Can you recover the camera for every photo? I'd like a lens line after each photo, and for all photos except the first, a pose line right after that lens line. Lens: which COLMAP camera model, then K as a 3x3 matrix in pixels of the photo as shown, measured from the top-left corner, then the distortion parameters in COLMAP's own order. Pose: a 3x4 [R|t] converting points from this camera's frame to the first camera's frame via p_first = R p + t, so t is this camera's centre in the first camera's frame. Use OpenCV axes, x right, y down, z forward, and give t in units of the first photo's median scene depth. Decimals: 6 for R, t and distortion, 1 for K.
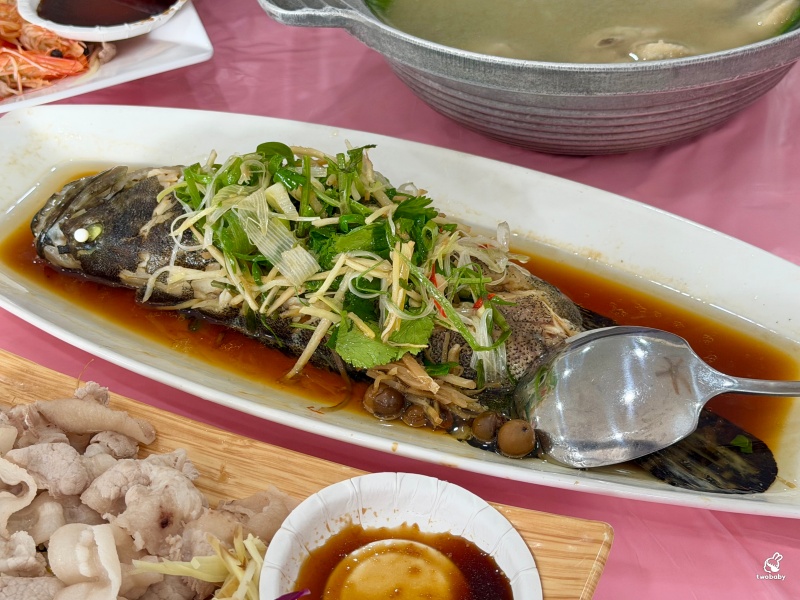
lens RADIAL K [[1330.3, 0, 400.0], [0, 1330.3, 300.0], [0, 0, 1]] dist [0.050499, 0.109441]
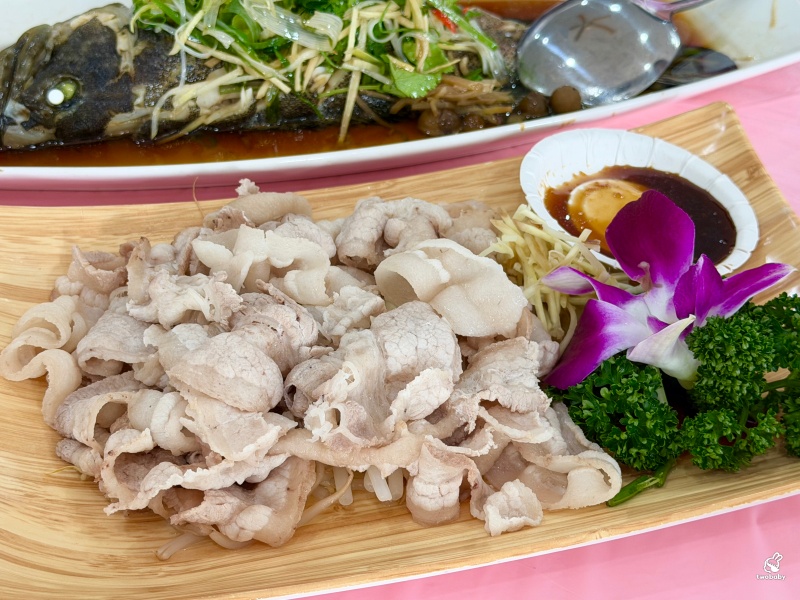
lens RADIAL K [[1330.3, 0, 400.0], [0, 1330.3, 300.0], [0, 0, 1]] dist [0.050499, 0.109441]
pose [[0.758521, -0.377088, 0.531461, -0.620280], [0.369690, 0.920630, 0.125579, 0.055070], [-0.536633, 0.101222, 0.837723, 0.104383]]
